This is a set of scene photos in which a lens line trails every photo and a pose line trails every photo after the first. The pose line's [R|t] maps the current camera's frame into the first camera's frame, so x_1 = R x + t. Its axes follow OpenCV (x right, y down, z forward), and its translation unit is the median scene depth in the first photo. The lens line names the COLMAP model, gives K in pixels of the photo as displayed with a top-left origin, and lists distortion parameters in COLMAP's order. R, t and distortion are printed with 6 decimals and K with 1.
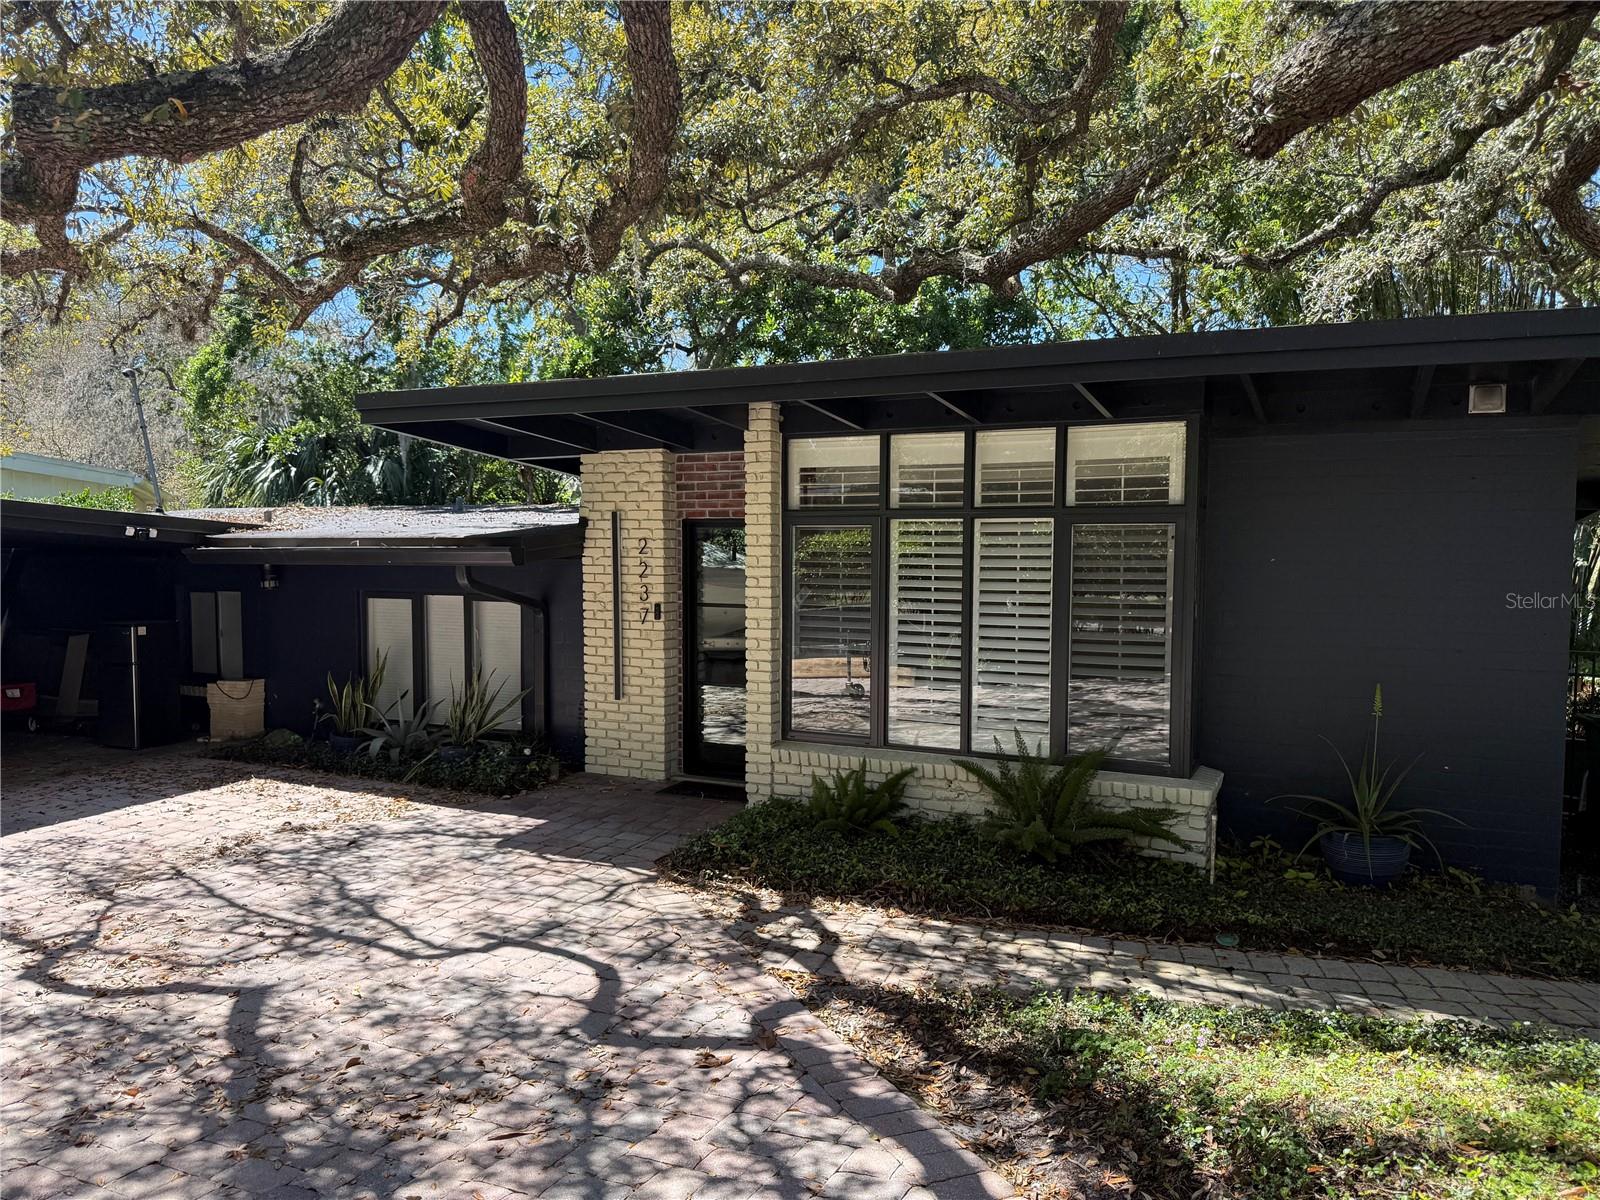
lens RADIAL K [[1141.8, 0, 806.7], [0, 1141.8, 617.9], [0, 0, 1]] dist [0.004981, -0.007439]
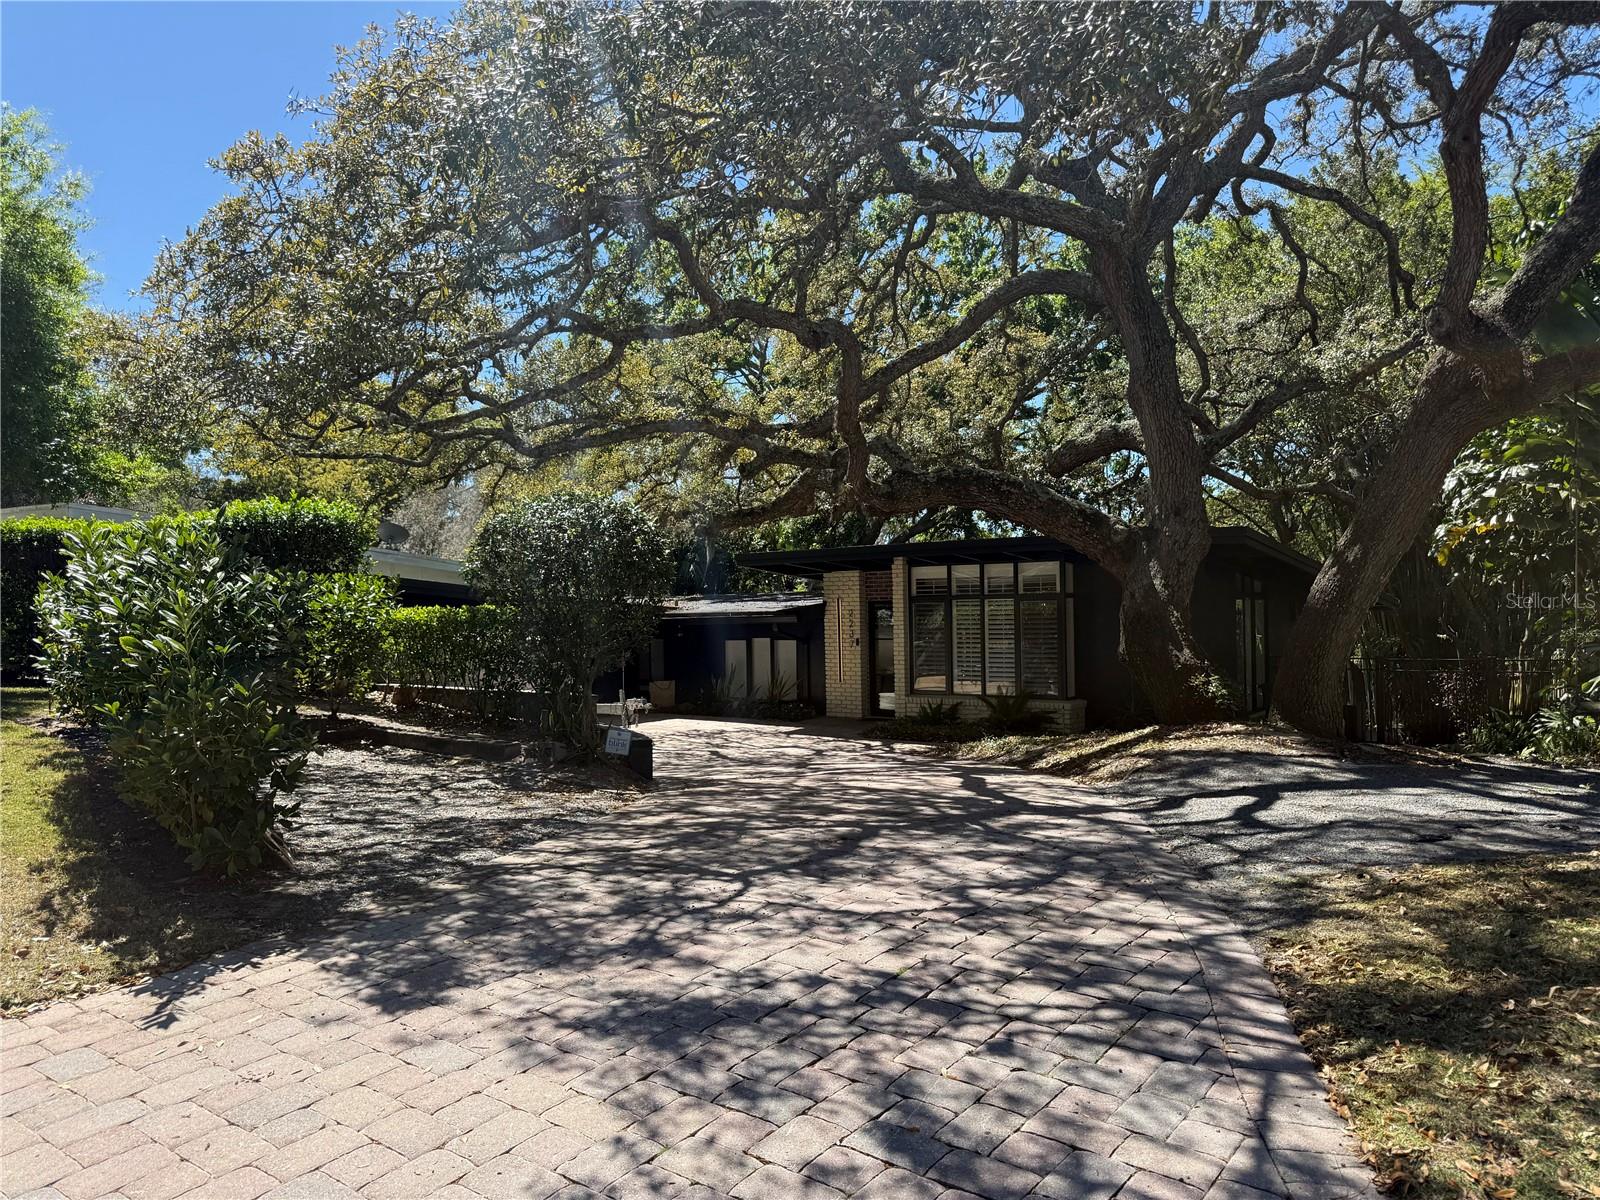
lens RADIAL K [[1141.8, 0, 806.7], [0, 1141.8, 617.9], [0, 0, 1]] dist [0.004981, -0.007439]
pose [[0.987600, -0.015908, -0.156183, 0.132888], [0.003853, 0.997009, -0.077186, 0.124013], [0.156944, 0.075627, 0.984708, -1.304486]]
